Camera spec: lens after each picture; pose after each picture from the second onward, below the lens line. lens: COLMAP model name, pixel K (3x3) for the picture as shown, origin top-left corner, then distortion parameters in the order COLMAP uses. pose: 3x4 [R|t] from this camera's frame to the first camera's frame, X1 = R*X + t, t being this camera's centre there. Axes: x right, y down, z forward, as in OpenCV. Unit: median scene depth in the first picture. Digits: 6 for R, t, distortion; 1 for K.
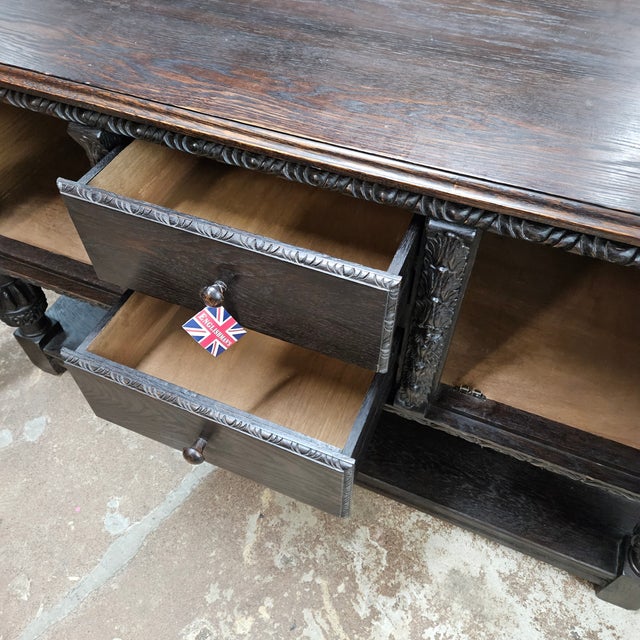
lens RADIAL K [[570.1, 0, 310.9], [0, 570.1, 310.8], [0, 0, 1]] dist [0.077295, -0.068375]
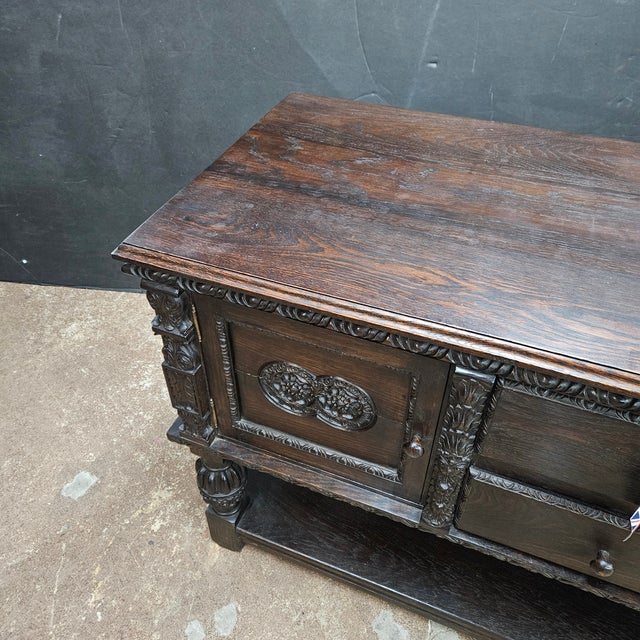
lens RADIAL K [[573.5, 0, 317.3], [0, 573.5, 309.7], [0, 0, 1]] dist [0.076316, -0.070583]
pose [[0.999524, -0.006808, 0.030075, -0.434421], [0.011305, 0.988315, -0.152006, -0.171458], [-0.028689, 0.152273, 0.987922, 0.005766]]
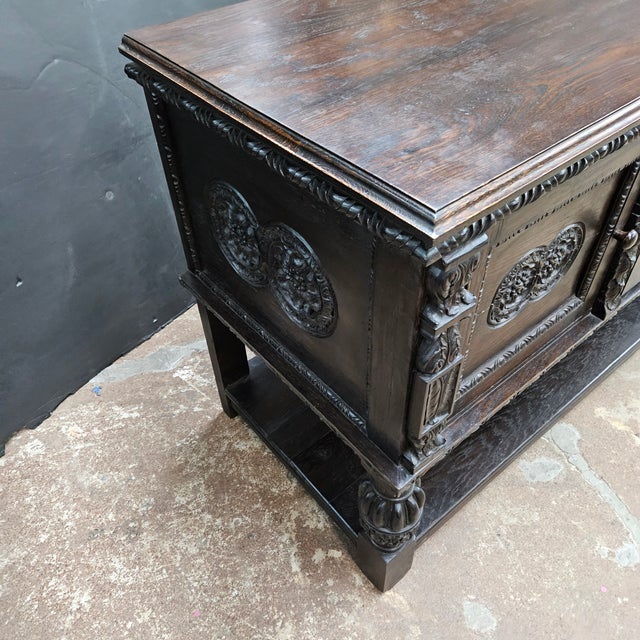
lens RADIAL K [[573.5, 0, 317.3], [0, 573.5, 309.7], [0, 0, 1]] dist [0.076316, -0.070583]
pose [[0.460708, -0.611867, 0.642936, -1.011487], [0.698919, 0.696588, 0.162104, -0.443929], [-0.547047, 0.374677, 0.748569, 0.458031]]
